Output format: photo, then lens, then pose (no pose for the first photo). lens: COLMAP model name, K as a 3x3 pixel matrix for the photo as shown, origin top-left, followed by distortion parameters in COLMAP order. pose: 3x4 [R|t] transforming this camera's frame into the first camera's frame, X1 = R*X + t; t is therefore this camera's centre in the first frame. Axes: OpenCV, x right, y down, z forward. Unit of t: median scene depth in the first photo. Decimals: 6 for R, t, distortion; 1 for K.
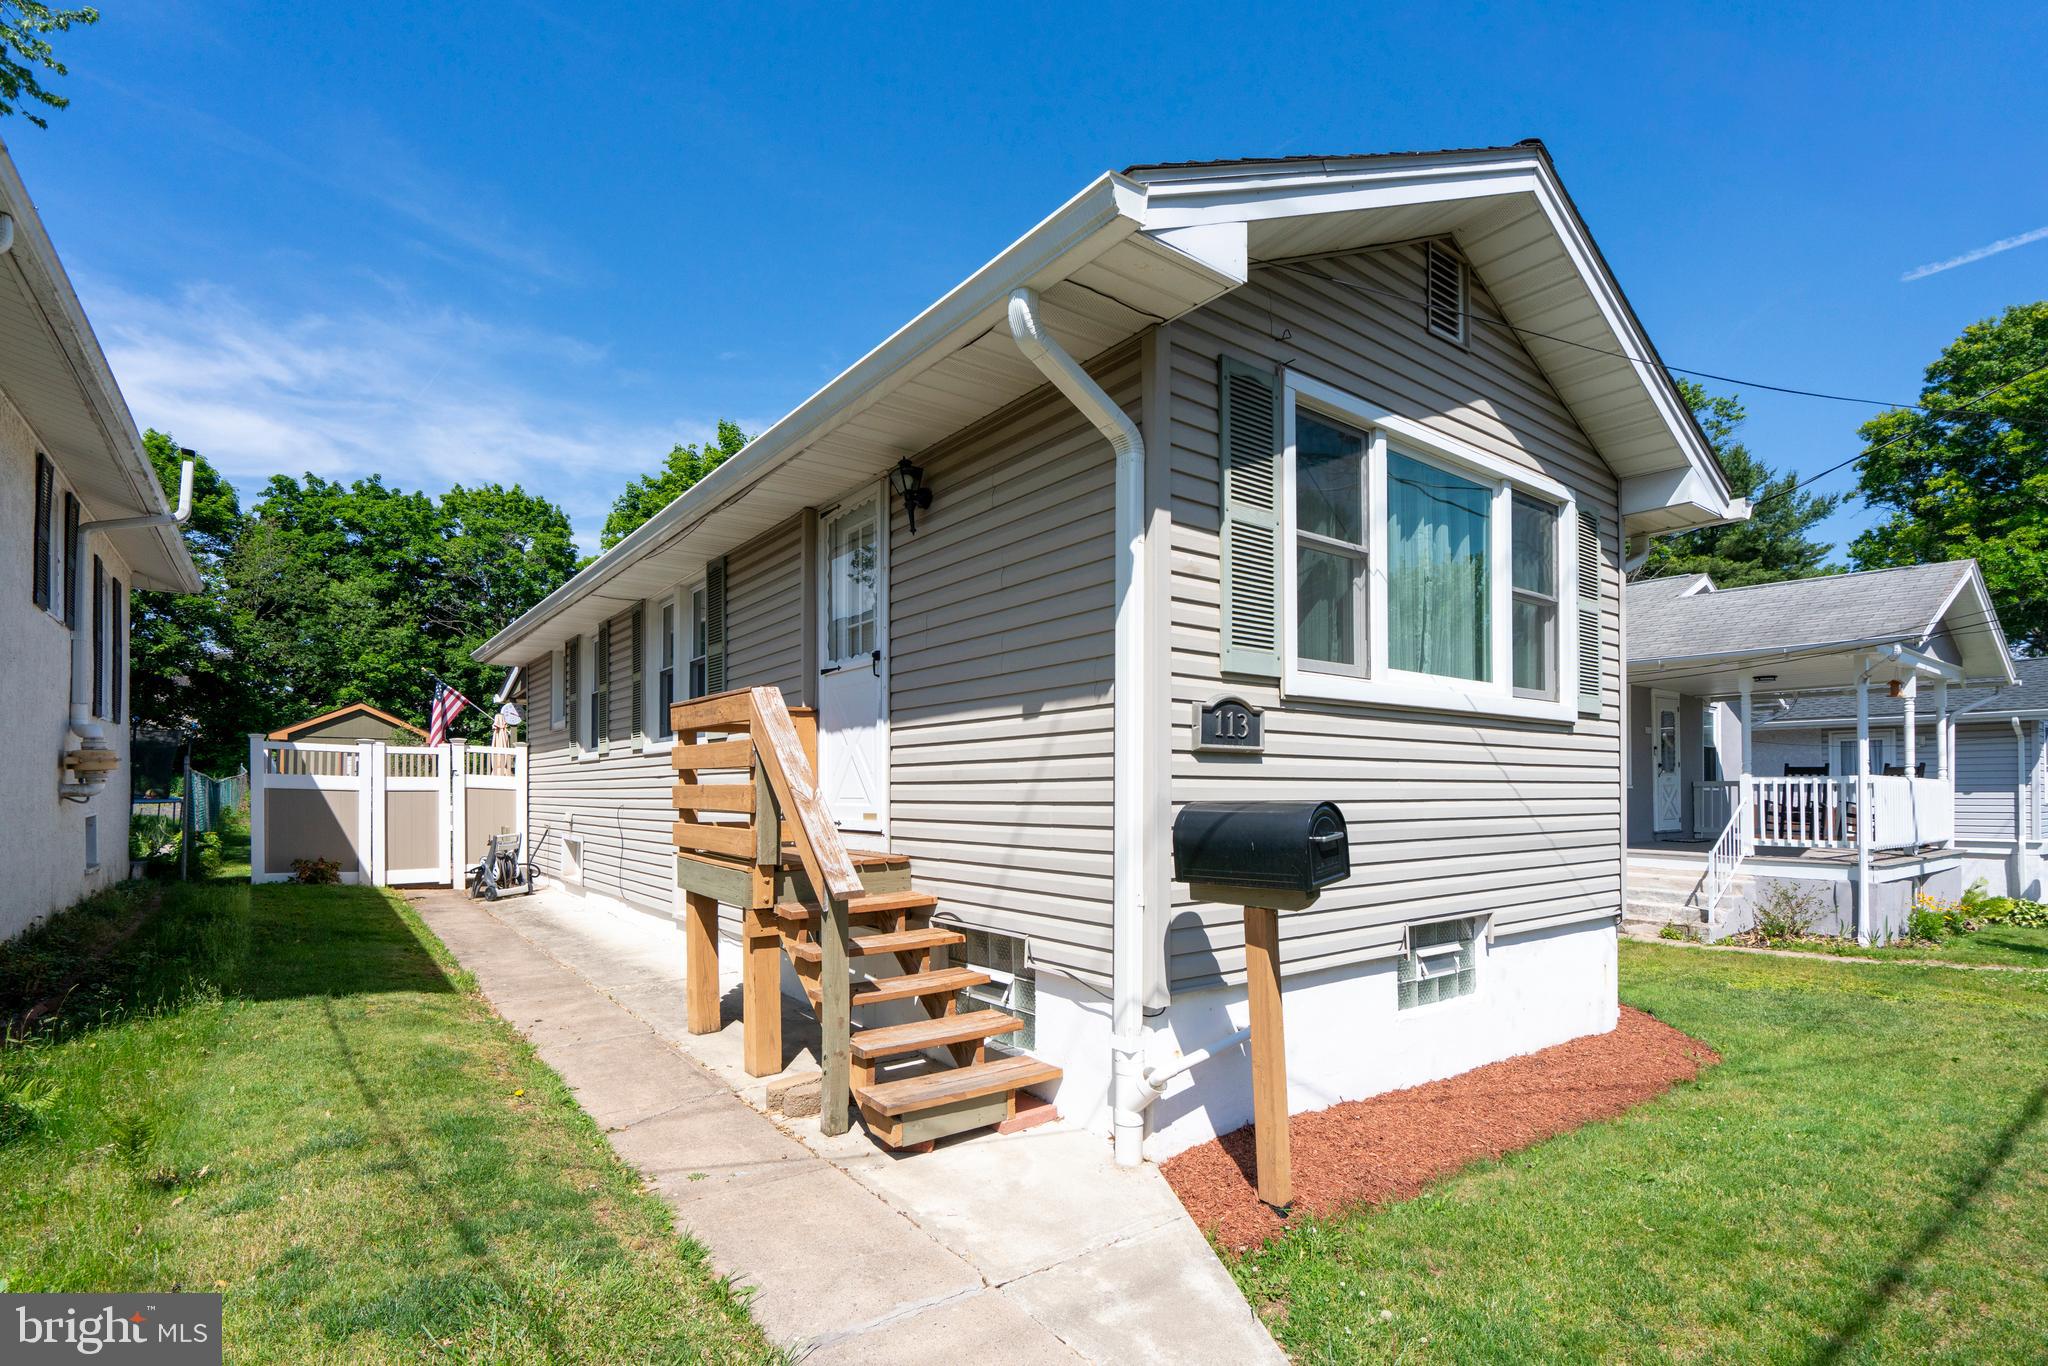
lens RADIAL K [[957.0, 0, 1025.5], [0, 957.0, 779.7], [0, 0, 1]] dist [0.000613, -0.000003]
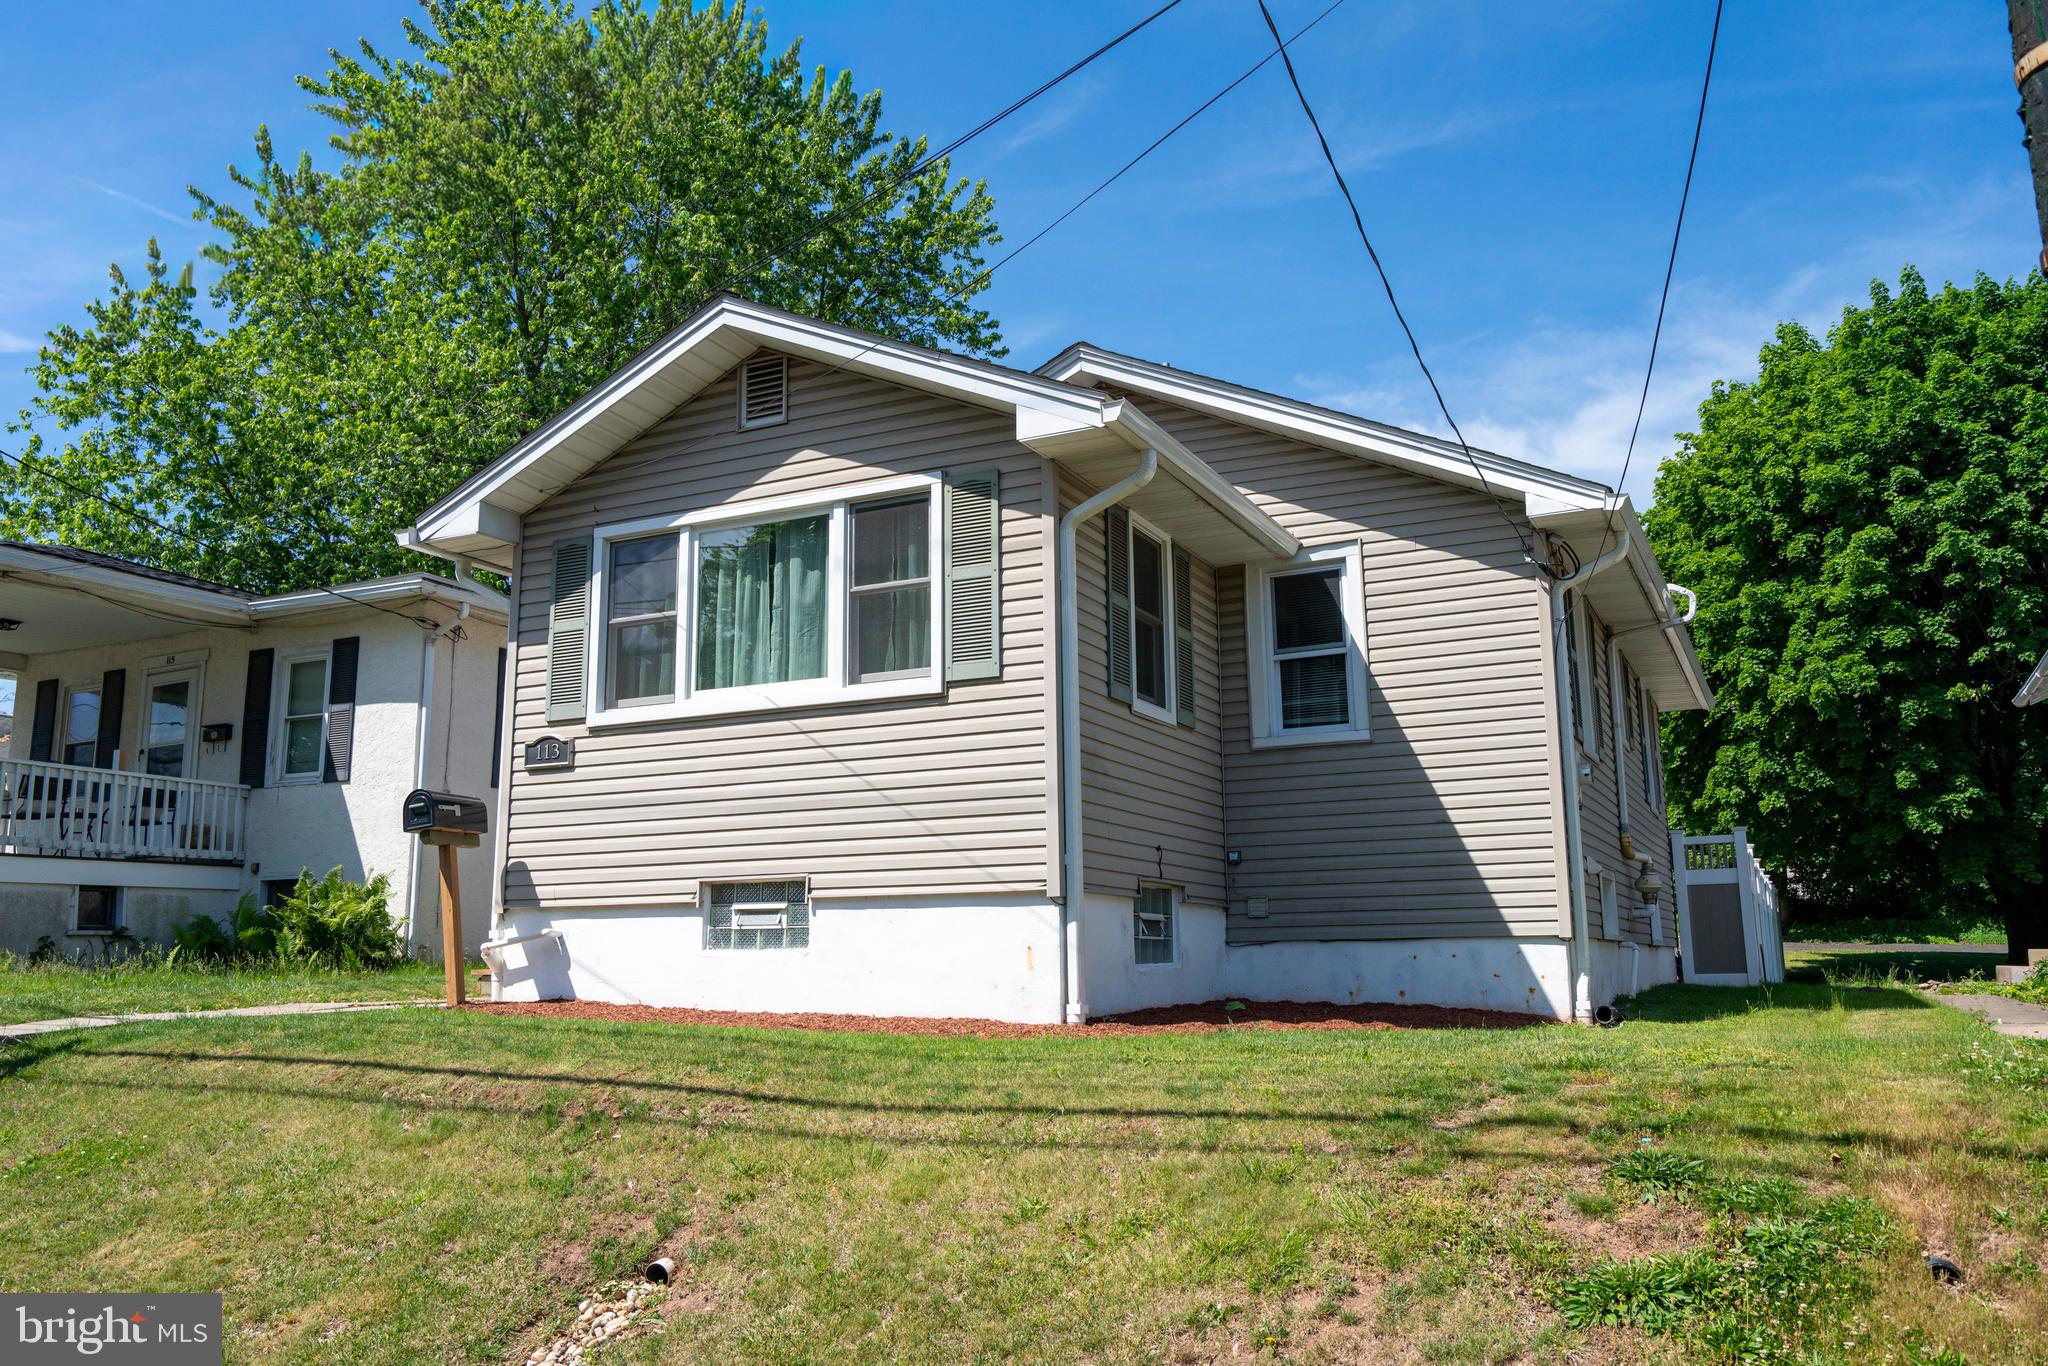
lens RADIAL K [[1604.2, 0, 1029.3], [0, 1604.2, 686.1], [0, 0, 1]] dist [-0.002345, -0.001083]
pose [[0.454407, -0.158855, -0.876516, 2.646740], [0.022212, 0.985686, -0.167124, 0.273499], [0.890517, 0.056473, 0.451431, 0.402017]]
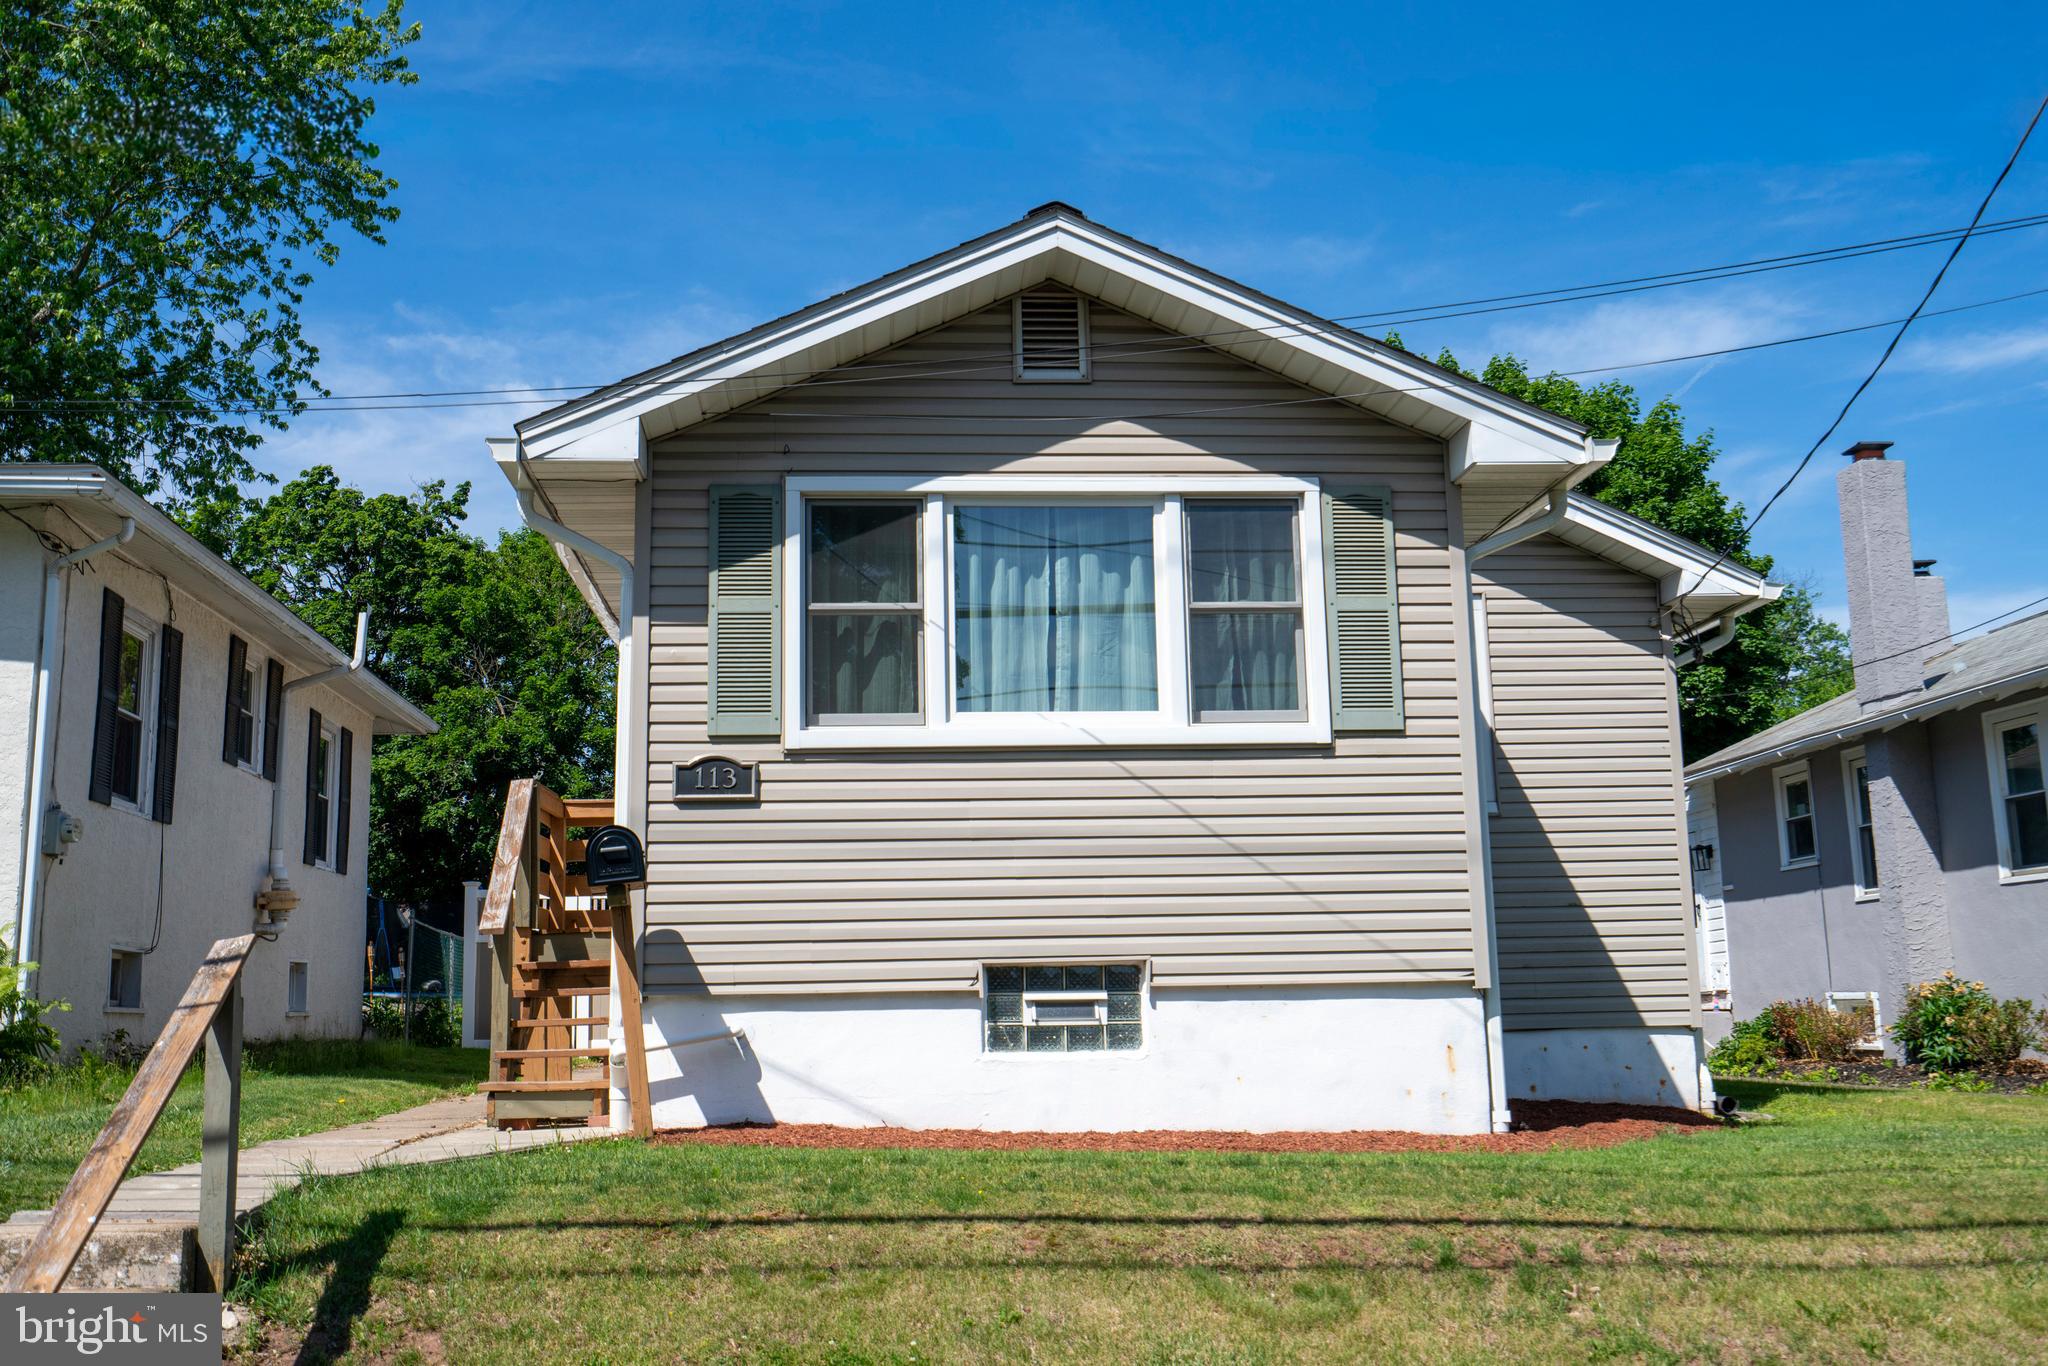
lens RADIAL K [[2014.2, 0, 1019.1], [0, 2014.2, 676.0], [0, 0, 1]] dist [-0.054789, 0.010126]
pose [[0.845244, -0.109241, -0.523095, 1.611323], [0.026438, 0.986232, -0.163241, 0.206190], [0.533726, 0.124149, 0.836495, -0.806785]]
